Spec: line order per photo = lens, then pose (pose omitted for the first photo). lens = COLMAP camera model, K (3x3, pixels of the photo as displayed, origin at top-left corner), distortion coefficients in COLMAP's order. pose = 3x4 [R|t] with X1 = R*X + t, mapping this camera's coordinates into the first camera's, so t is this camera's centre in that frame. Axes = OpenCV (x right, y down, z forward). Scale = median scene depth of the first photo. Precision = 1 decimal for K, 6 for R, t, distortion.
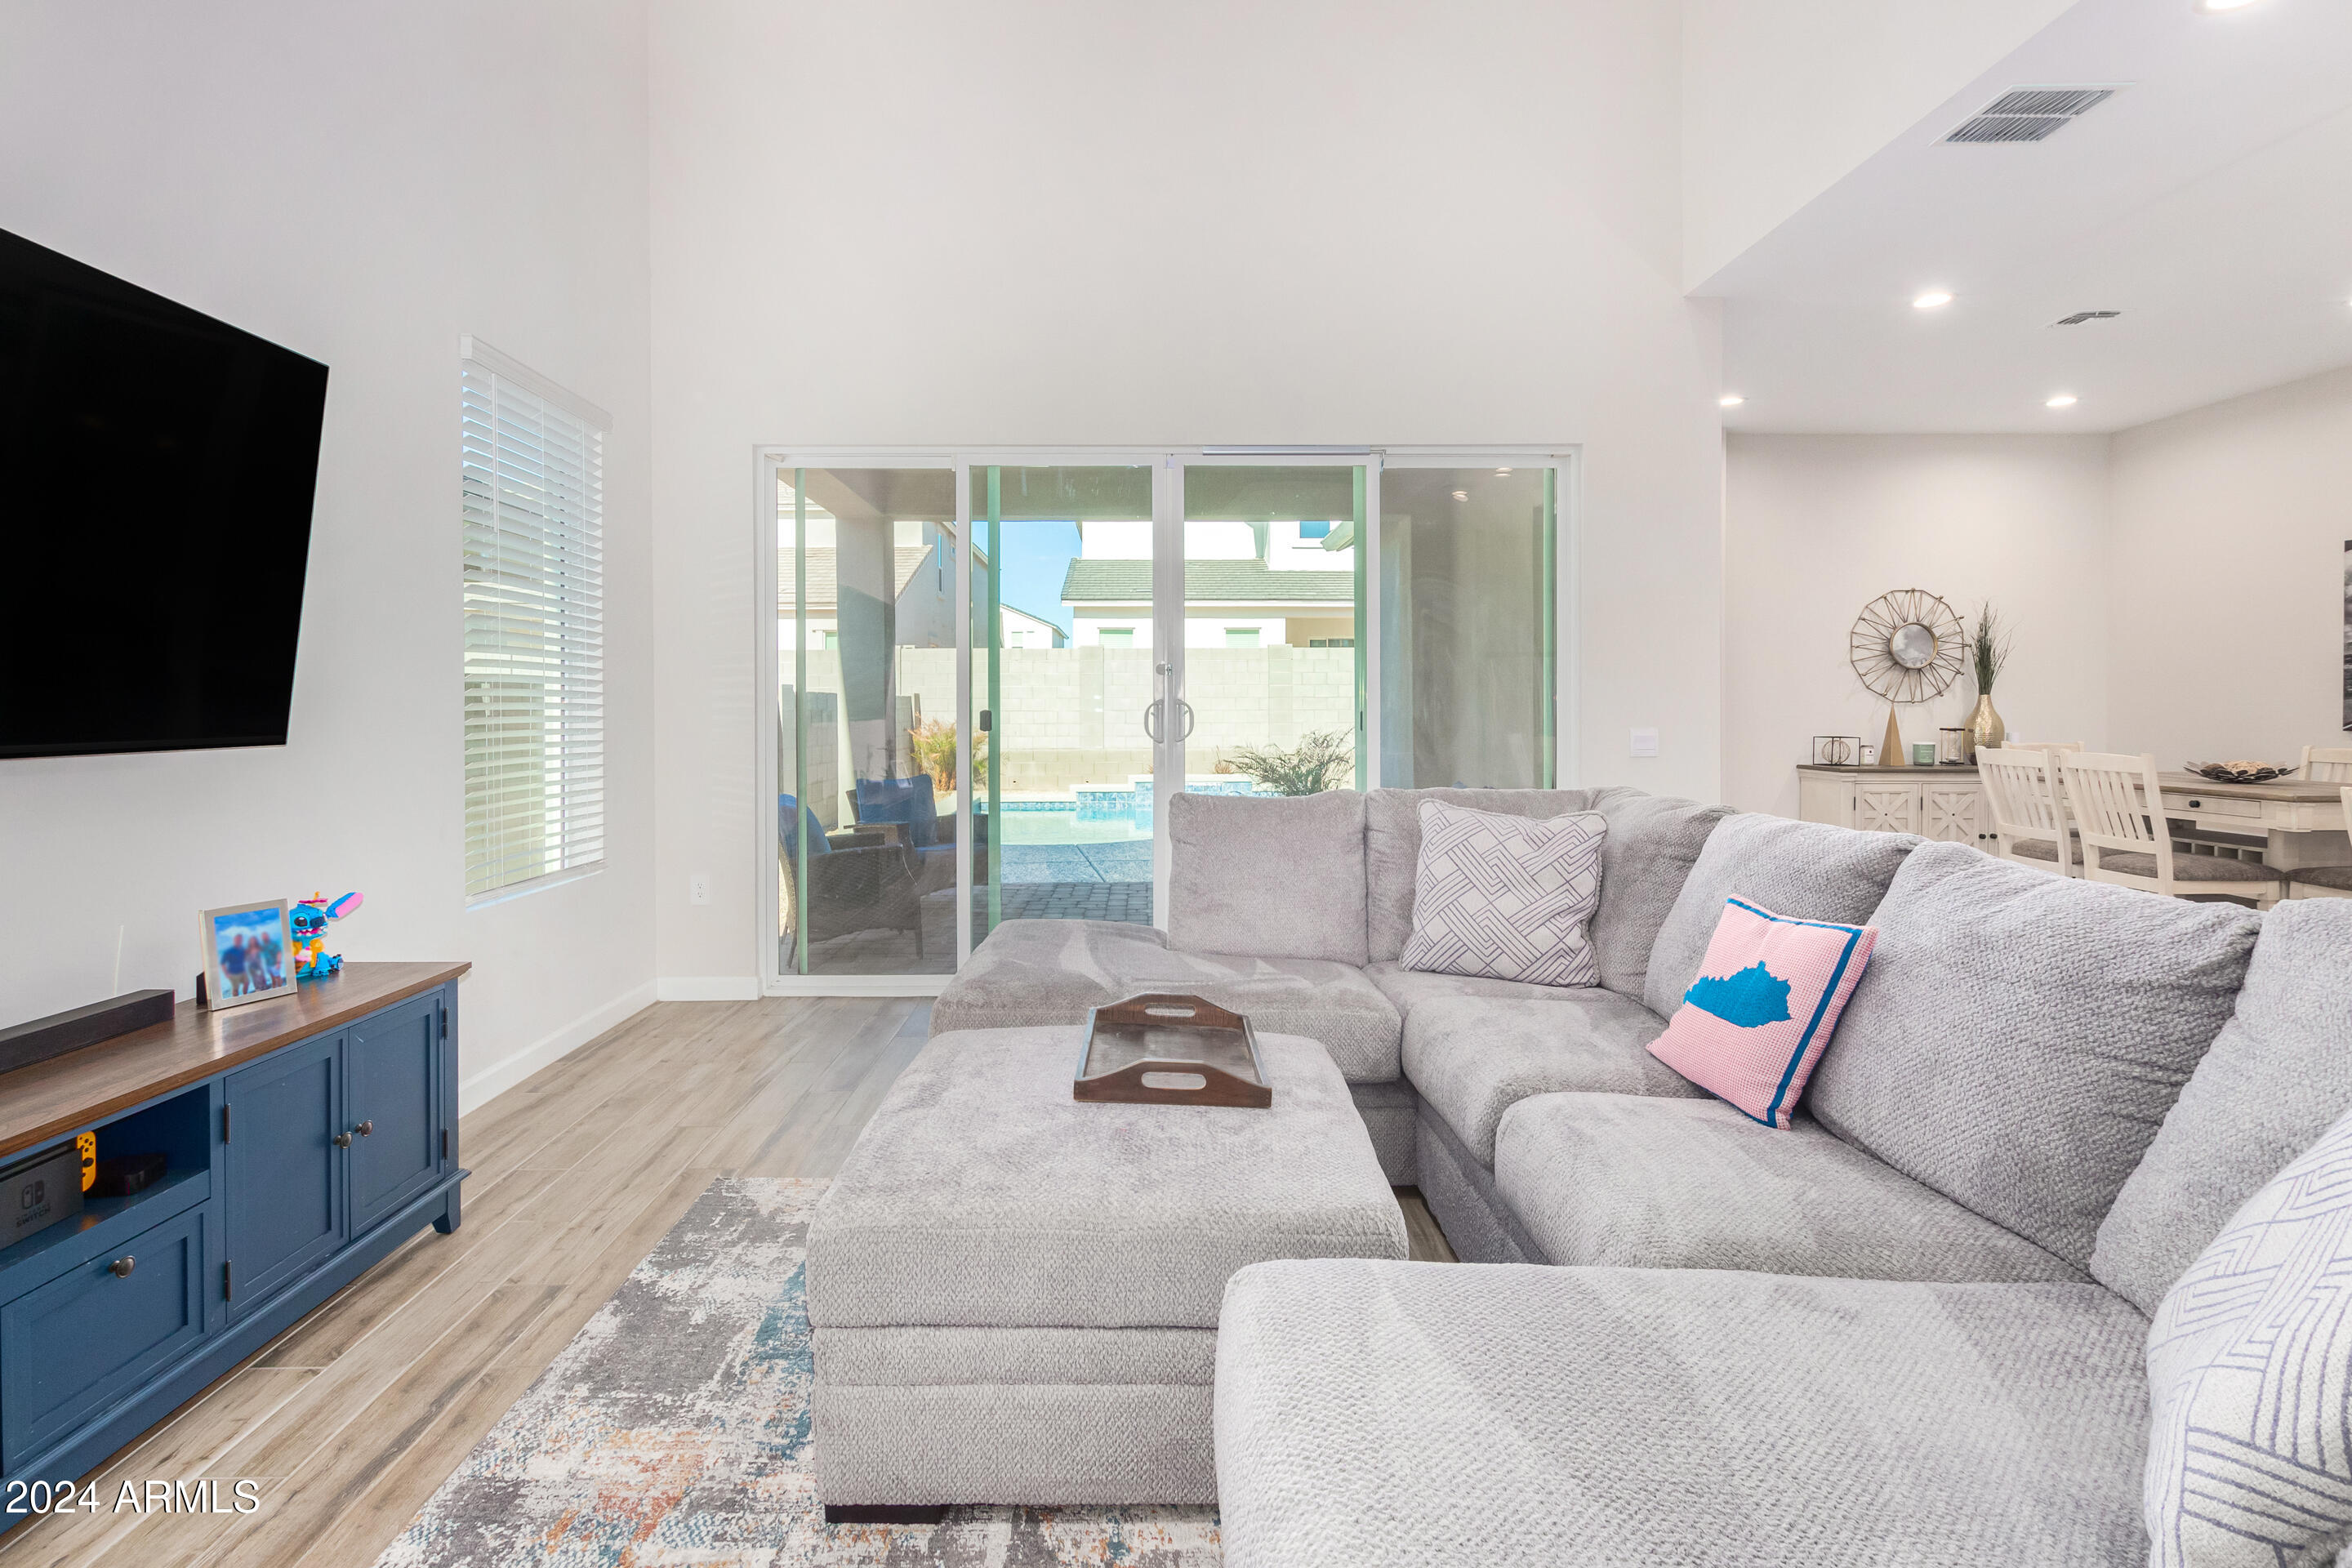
lens RADIAL K [[1071.2, 0, 1122.8], [0, 1071.2, 727.7], [0, 0, 1]] dist [0.001299, 0.000347]
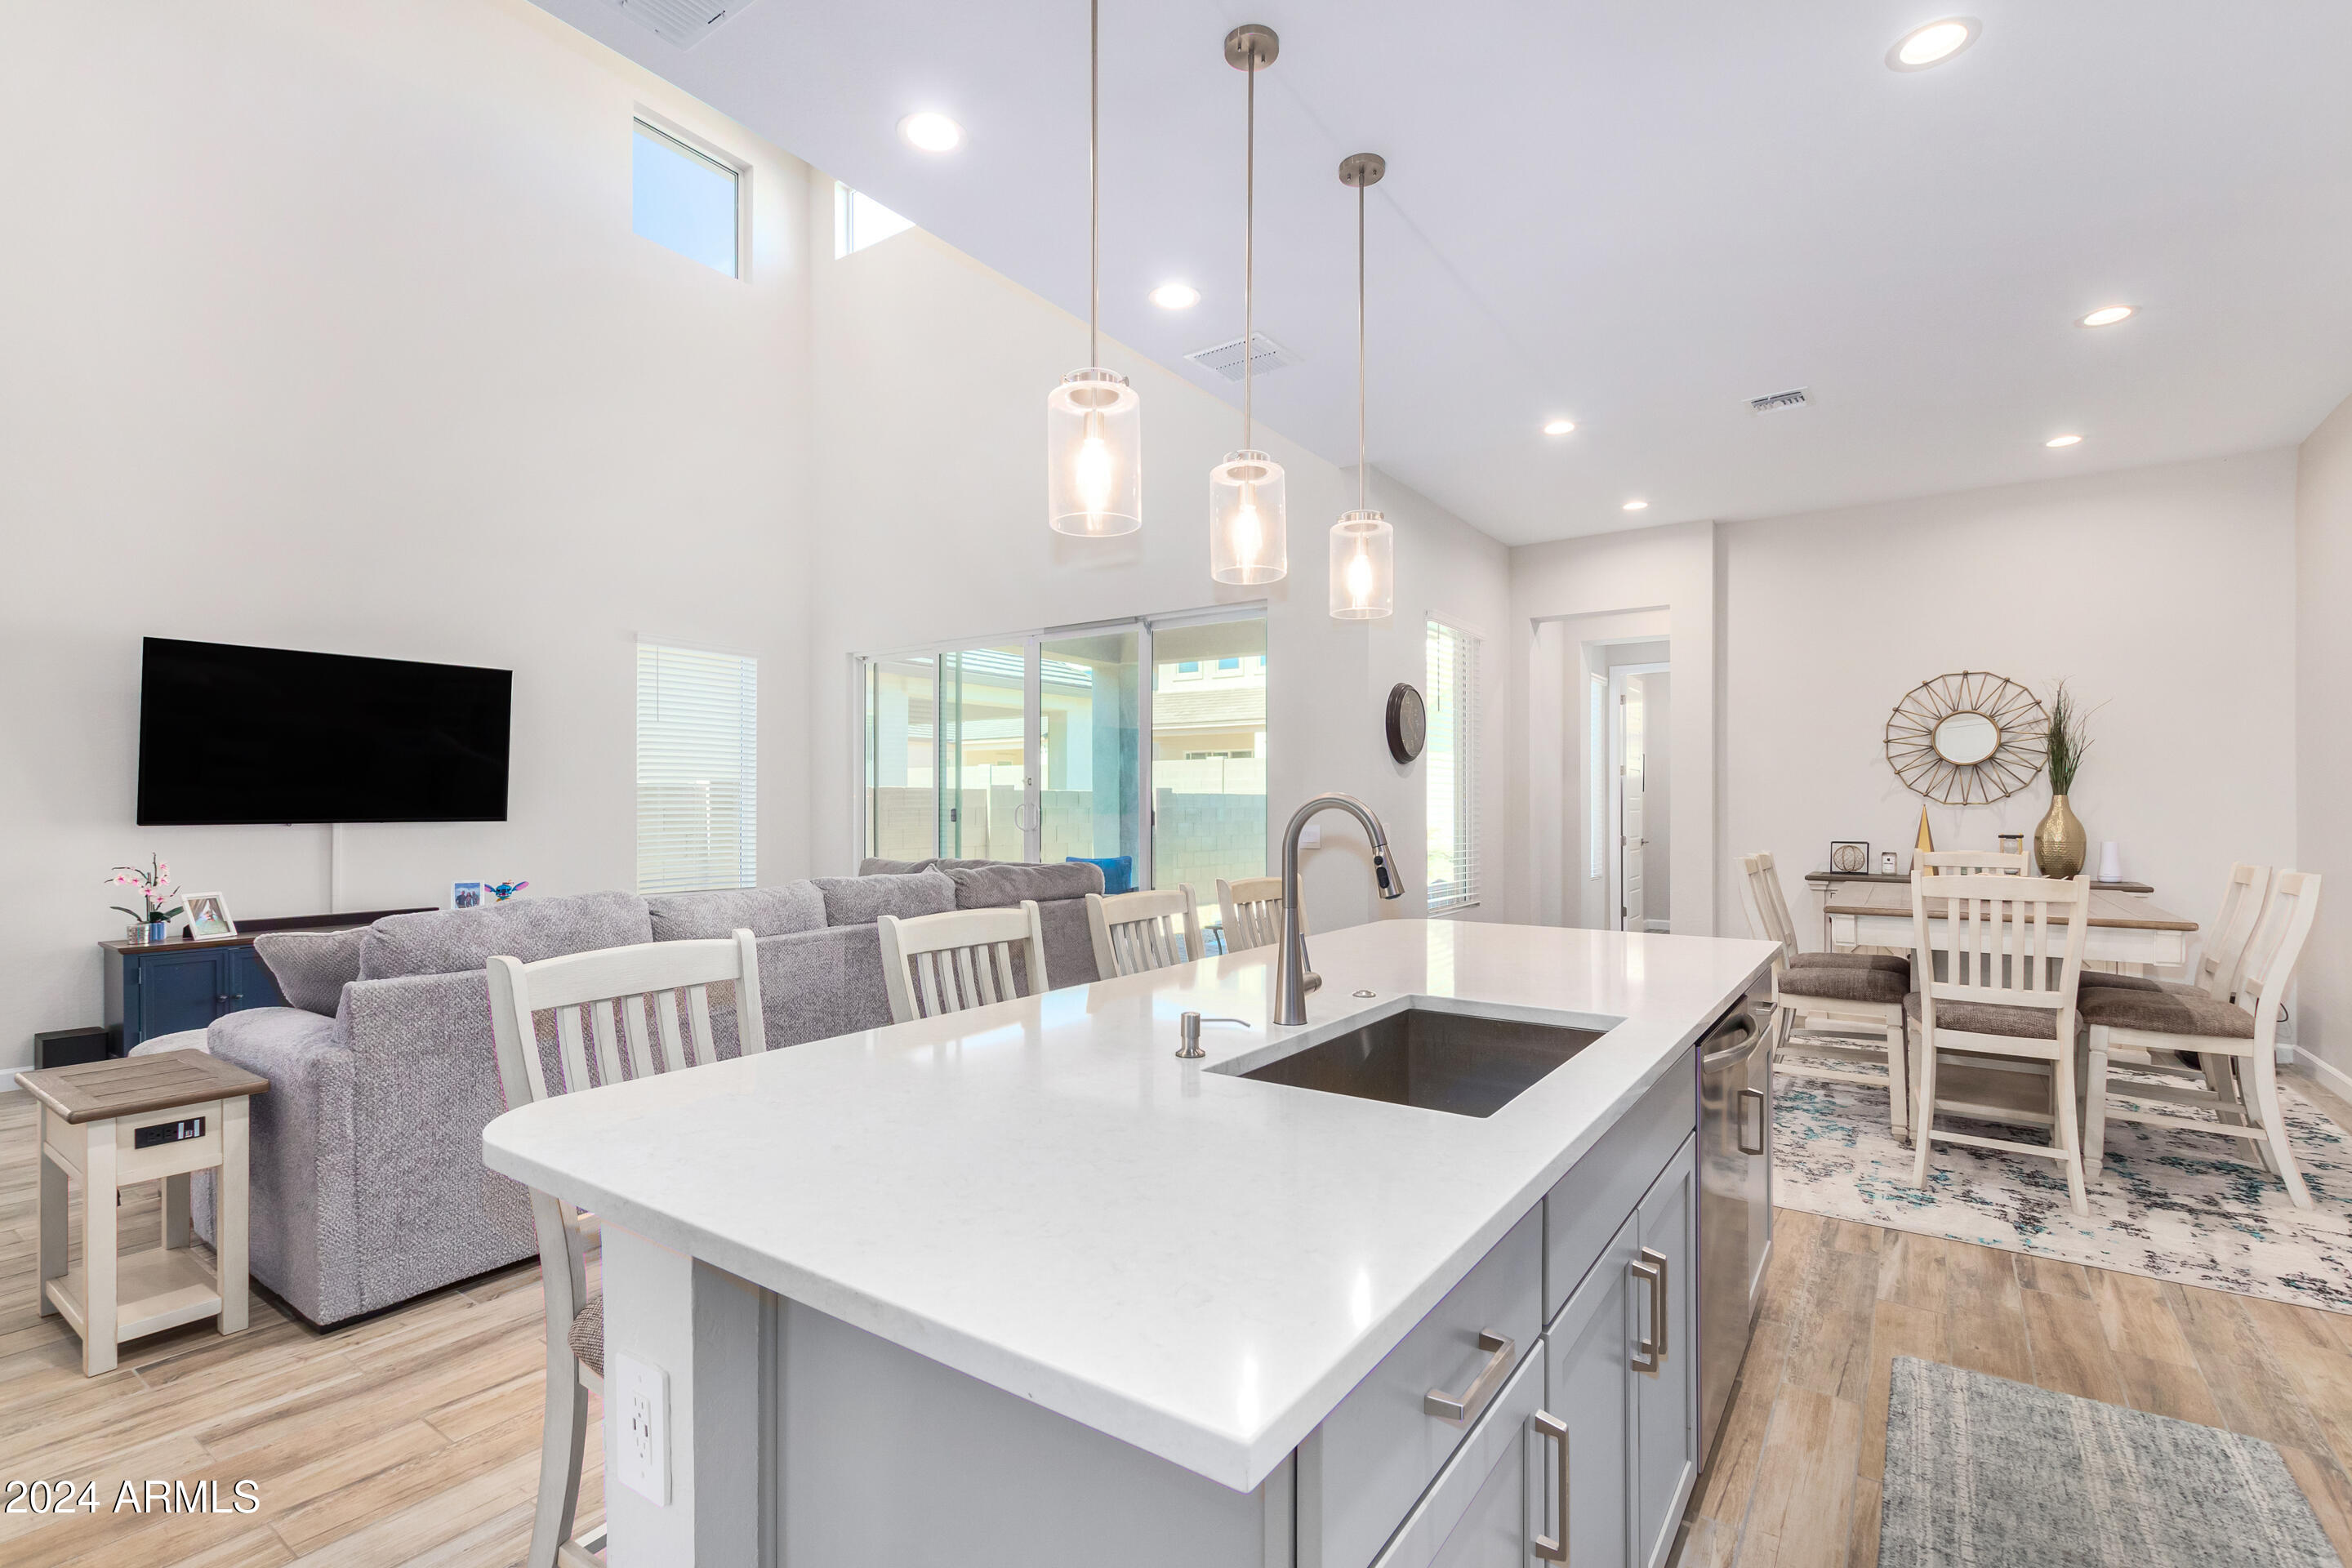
lens RADIAL K [[1058.8, 0, 1163.6], [0, 1058.8, 804.8], [0, 0, 1]] dist [0.008824, -0.000185]
pose [[0.818546, 0.002486, -0.574436, 1.860530], [-0.012978, 0.999815, -0.014166, -0.007870], [0.574295, 0.019051, 0.818427, -0.155756]]
